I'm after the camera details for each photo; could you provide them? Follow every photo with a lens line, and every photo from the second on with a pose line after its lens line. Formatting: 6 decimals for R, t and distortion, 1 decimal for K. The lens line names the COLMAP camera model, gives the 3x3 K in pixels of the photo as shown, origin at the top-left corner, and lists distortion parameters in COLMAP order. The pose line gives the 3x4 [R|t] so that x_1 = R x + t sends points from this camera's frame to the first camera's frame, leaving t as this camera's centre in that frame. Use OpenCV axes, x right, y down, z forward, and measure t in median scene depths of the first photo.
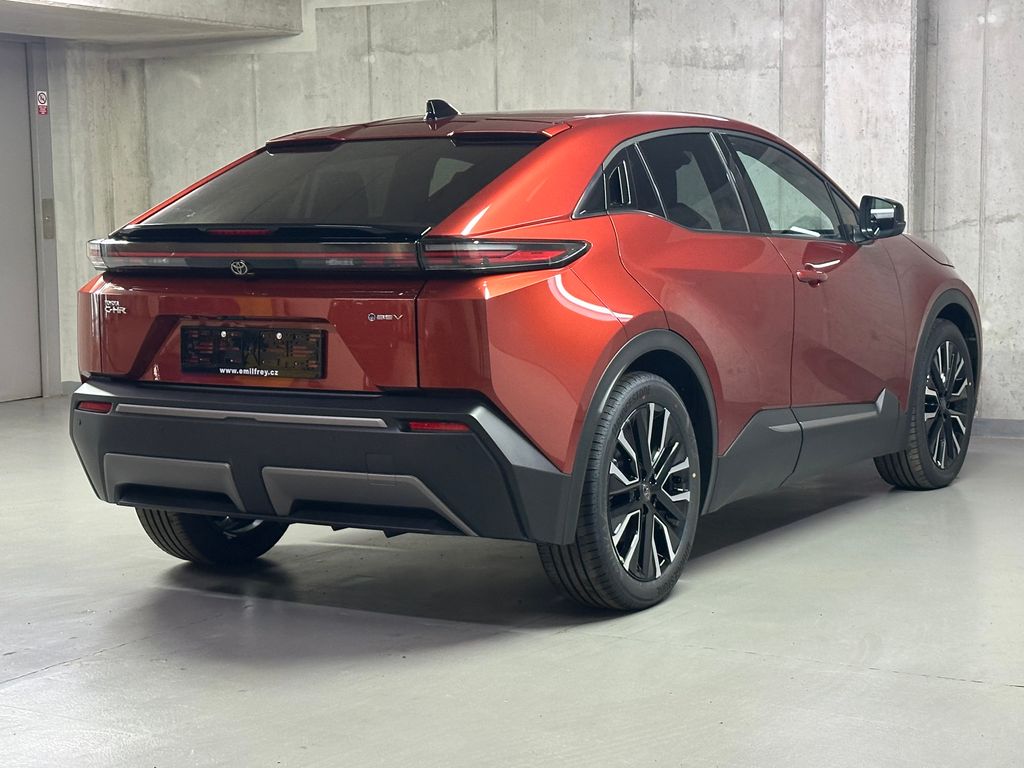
lens RADIAL K [[1902.2, 0, 511.6], [0, 1902.2, 389.6], [0, 0, 1]] dist [0.151708, 0.000000]
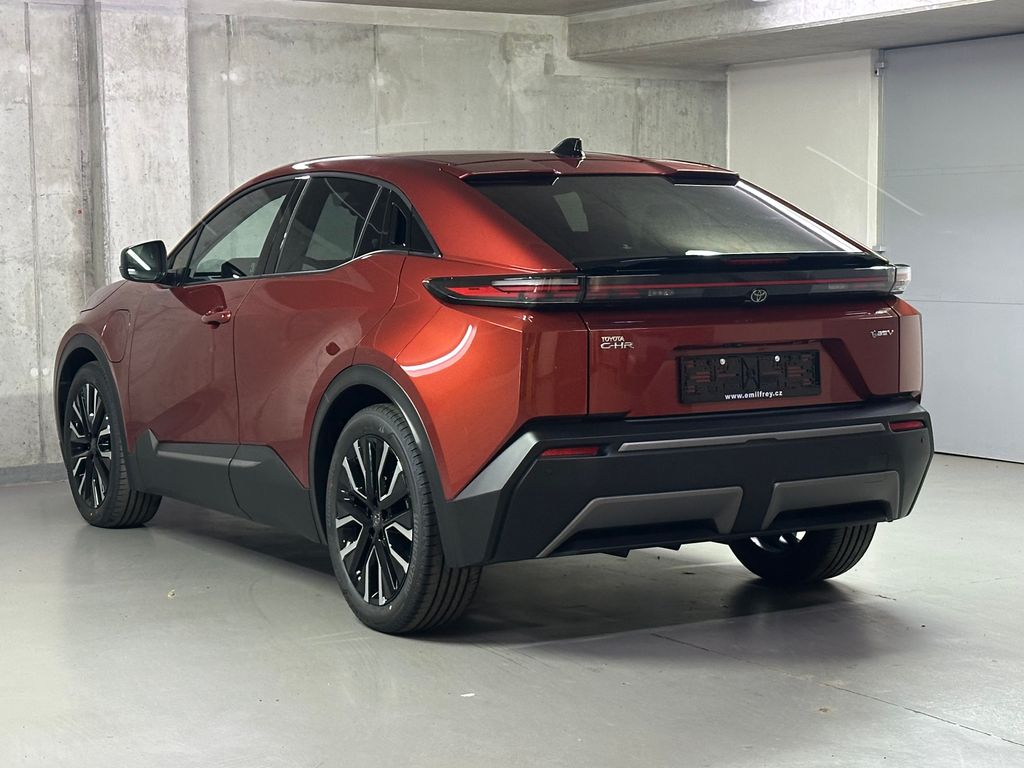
lens RADIAL K [[2003.0, 0, 512.4], [0, 2003.0, 383.5], [0, 0, 1]] dist [0.163354, 0.000000]
pose [[0.460718, -0.058256, 0.885632, -0.673066], [0.091901, 0.995611, 0.017682, -0.027174], [-0.882776, 0.073244, 0.464050, 0.348145]]
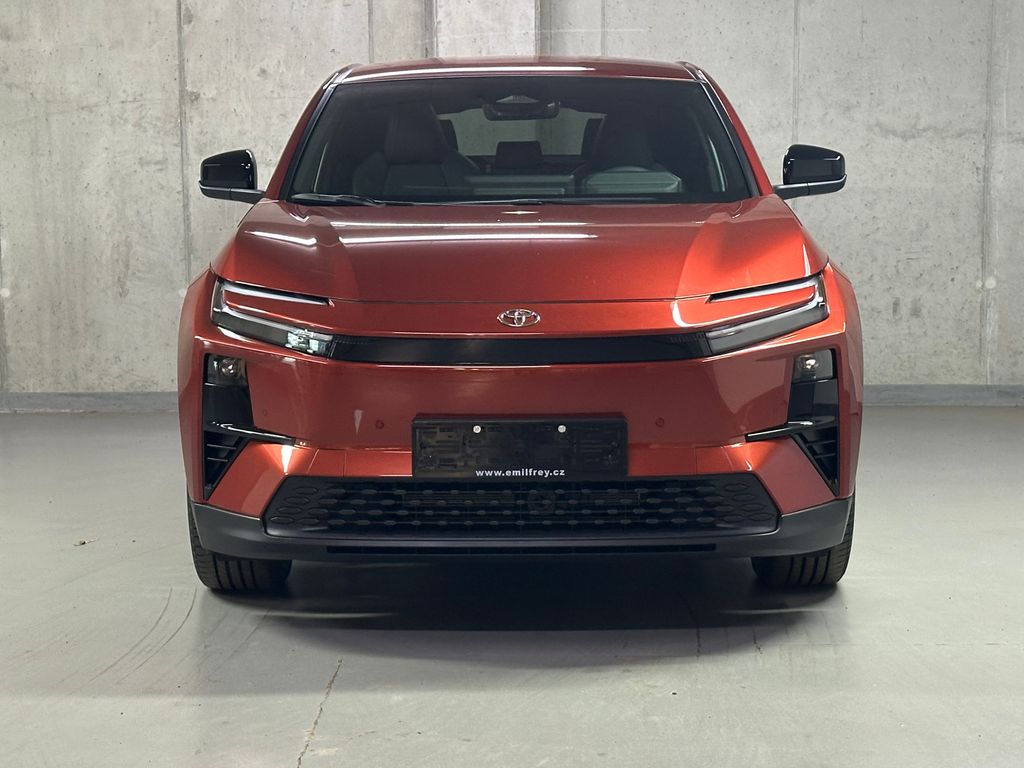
lens RADIAL K [[2147.3, 0, 512.1], [0, 2147.3, 386.9], [0, 0, 1]] dist [0.161248, 0.000000]
pose [[0.866036, -0.050168, 0.497459, -0.314250], [0.046258, 0.998726, 0.020189, -0.008345], [-0.497838, 0.005527, 0.867252, 0.120465]]
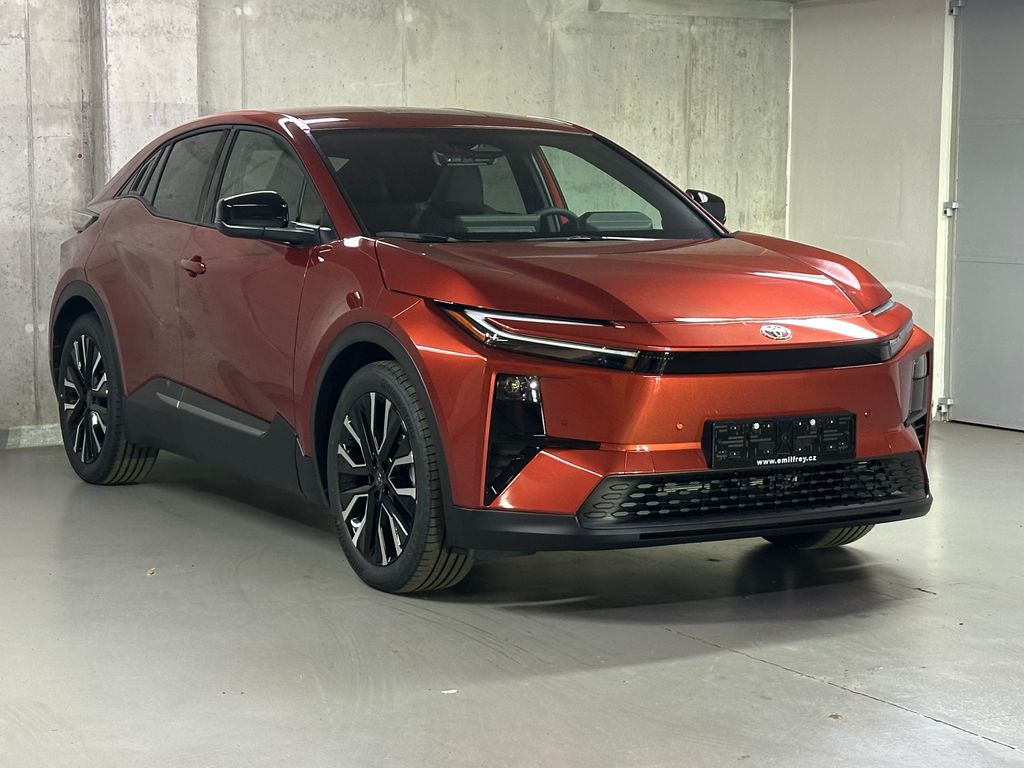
lens RADIAL K [[2147.3, 0, 510.9], [0, 2147.3, 379.6], [0, 0, 1]] dist [0.161248, 0.000000]
pose [[0.493868, -0.066894, 0.866960, -0.650908], [0.078545, 0.996392, 0.032138, -0.027779], [-0.865982, 0.052223, 0.497340, 0.333585]]
